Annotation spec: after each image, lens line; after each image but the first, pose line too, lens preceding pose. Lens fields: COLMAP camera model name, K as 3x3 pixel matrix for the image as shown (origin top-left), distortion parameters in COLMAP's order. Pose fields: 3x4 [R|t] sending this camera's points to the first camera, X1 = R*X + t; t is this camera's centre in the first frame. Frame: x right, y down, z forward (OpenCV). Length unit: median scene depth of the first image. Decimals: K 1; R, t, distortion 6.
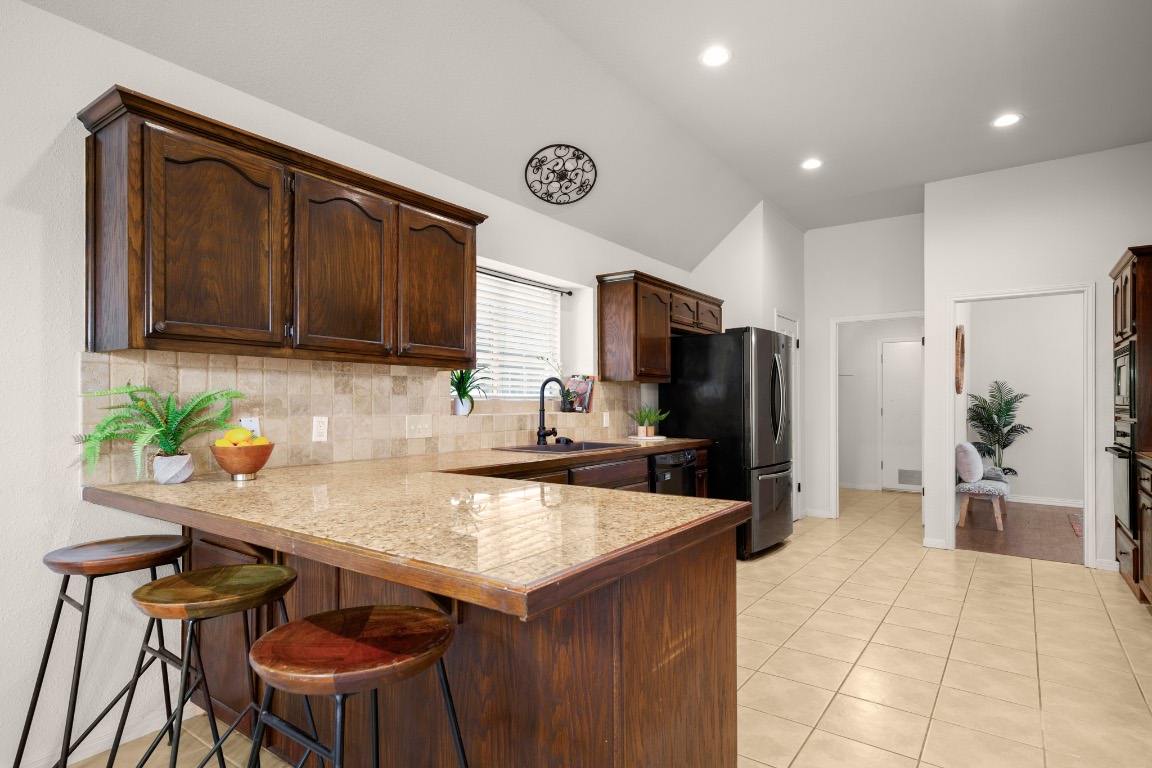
lens RADIAL K [[612.7, 0, 576.0], [0, 612.7, 384.0], [0, 0, 1]] dist [-0.000619, -0.000073]
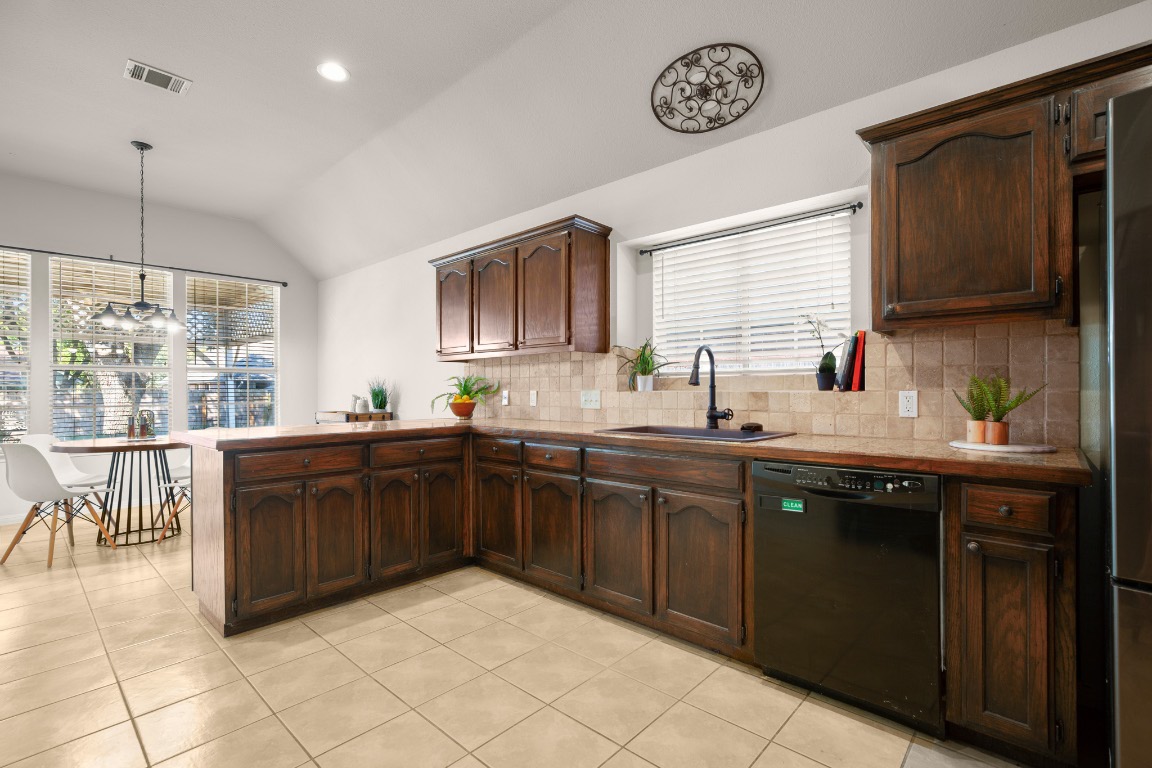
lens RADIAL K [[529.7, 0, 581.3], [0, 529.7, 386.8], [0, 0, 1]] dist [-0.001016, -0.000071]
pose [[-0.113319, -0.000154, -0.993559, 0.686320], [0.040433, 0.999171, -0.004767, 0.039455], [0.992736, -0.040712, -0.113219, 0.915840]]
